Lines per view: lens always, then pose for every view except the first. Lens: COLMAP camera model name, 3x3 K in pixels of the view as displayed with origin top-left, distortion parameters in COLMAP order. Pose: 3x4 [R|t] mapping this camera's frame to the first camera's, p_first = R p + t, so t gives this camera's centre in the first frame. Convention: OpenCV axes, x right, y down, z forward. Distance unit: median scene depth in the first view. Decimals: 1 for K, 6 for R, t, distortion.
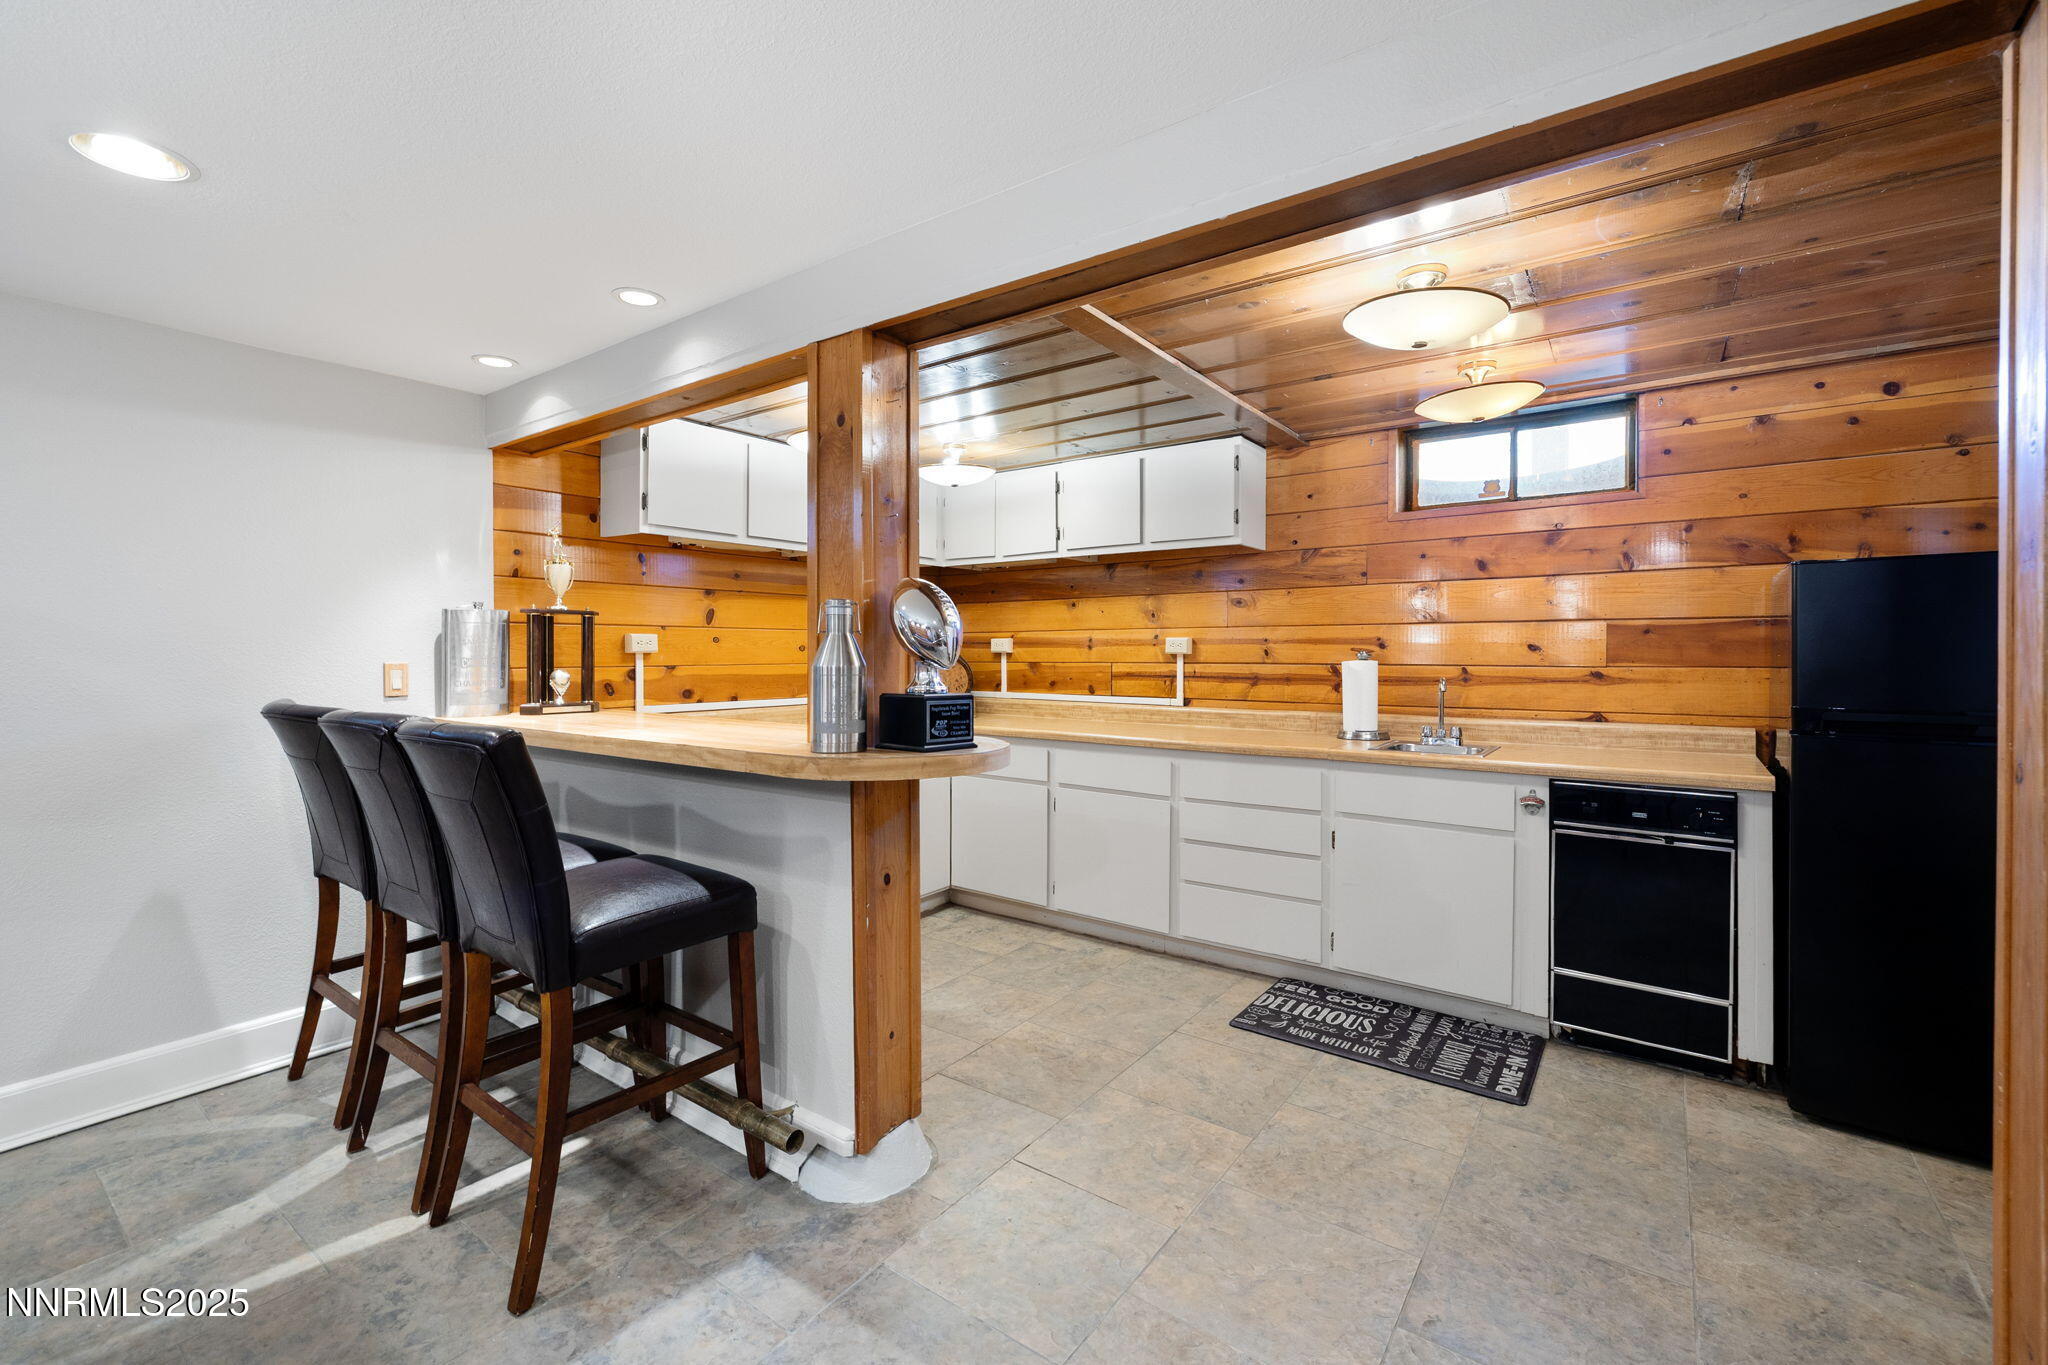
lens RADIAL K [[865.9, 0, 1021.2], [0, 865.9, 669.0], [0, 0, 1]] dist [0.001844, 0.000026]
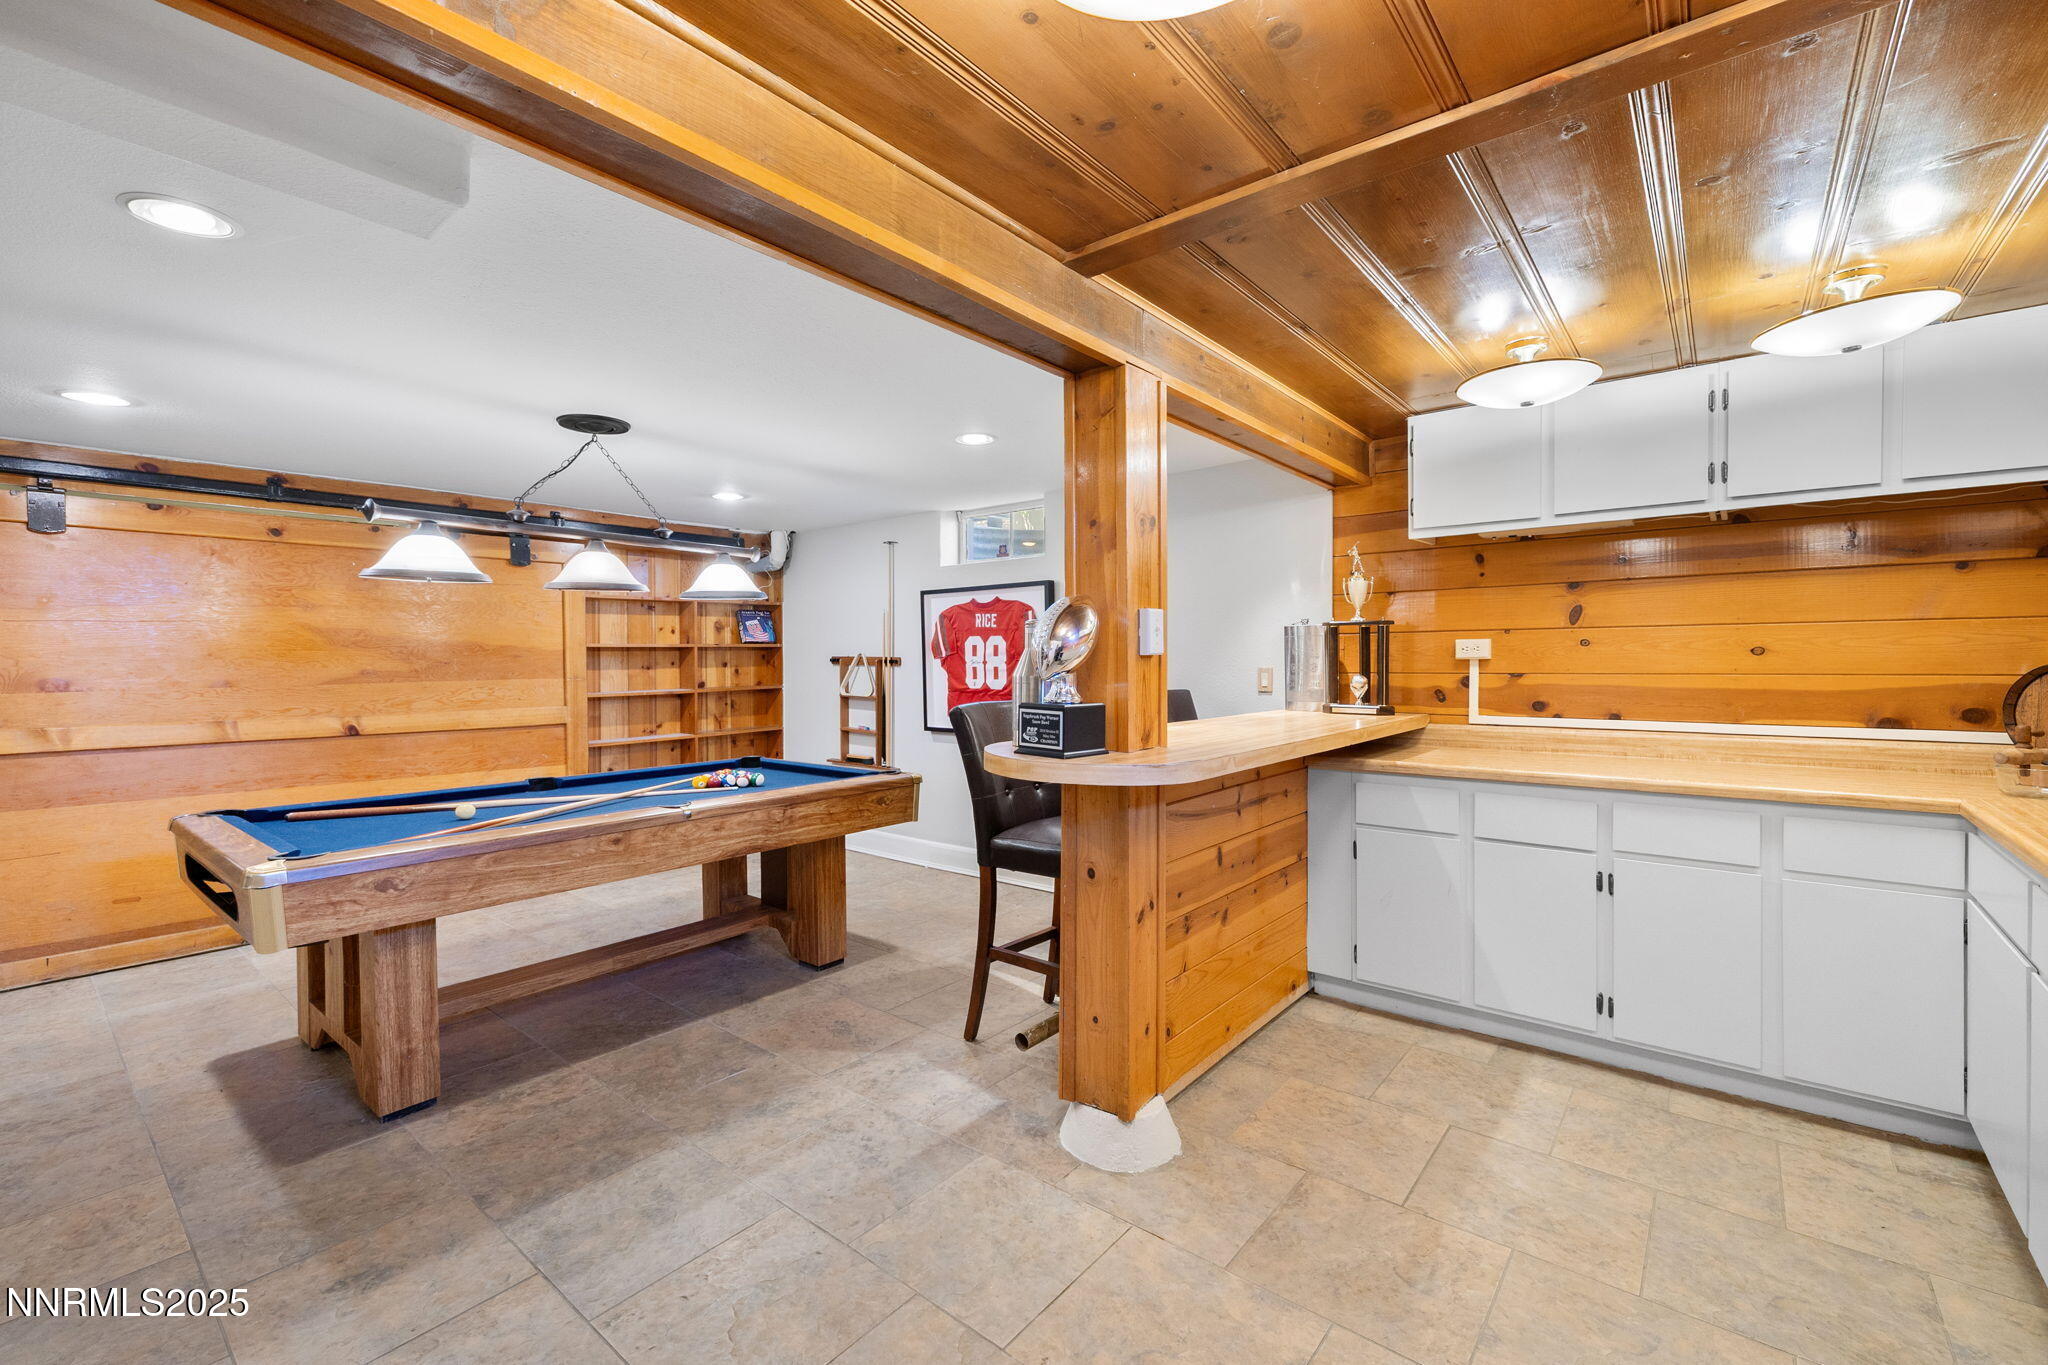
lens RADIAL K [[865.9, 0, 1021.6], [0, 865.9, 671.9], [0, 0, 1]] dist [0.001844, 0.000026]
pose [[-0.058549, 0.016631, -0.998146, 0.591226], [-0.010159, 0.999800, 0.017254, -0.017626], [0.998233, 0.011150, -0.058368, 0.617865]]
